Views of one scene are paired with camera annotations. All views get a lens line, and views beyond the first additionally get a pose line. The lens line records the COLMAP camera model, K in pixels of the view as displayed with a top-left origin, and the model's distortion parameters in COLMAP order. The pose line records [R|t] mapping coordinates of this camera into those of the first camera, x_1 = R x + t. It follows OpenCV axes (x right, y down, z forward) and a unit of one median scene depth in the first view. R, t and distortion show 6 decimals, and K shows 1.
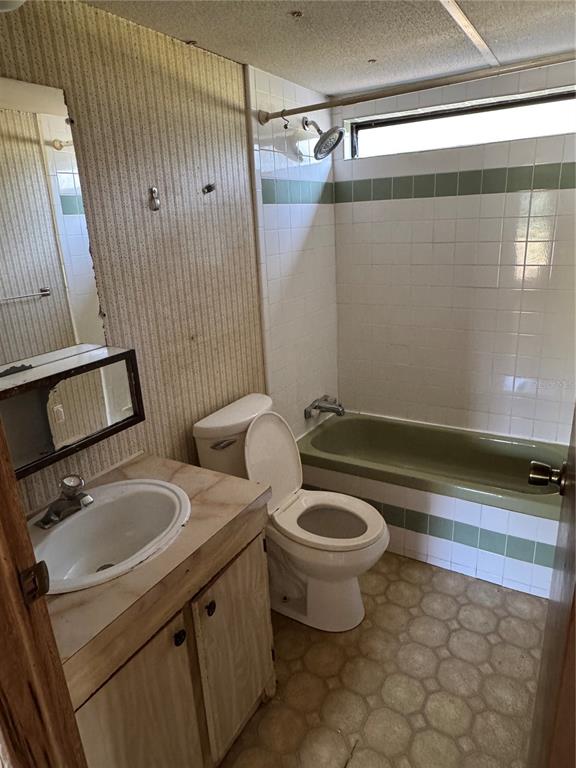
lens RADIAL K [[509.4, 0, 284.3], [0, 509.4, 385.2], [0, 0, 1]] dist [-0.002051, 0.000561]
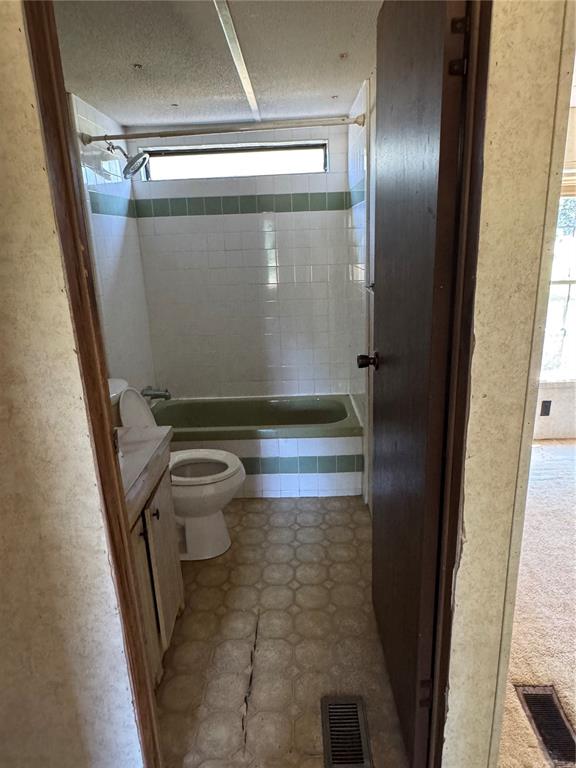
lens RADIAL K [[509.4, 0, 291.6], [0, 509.4, 385.3], [0, 0, 1]] dist [-0.002051, 0.000561]
pose [[0.868271, -0.123354, 0.480510, -0.244418], [0.148554, 0.988797, -0.014595, 0.106895], [-0.473327, 0.084054, 0.876868, -0.177941]]
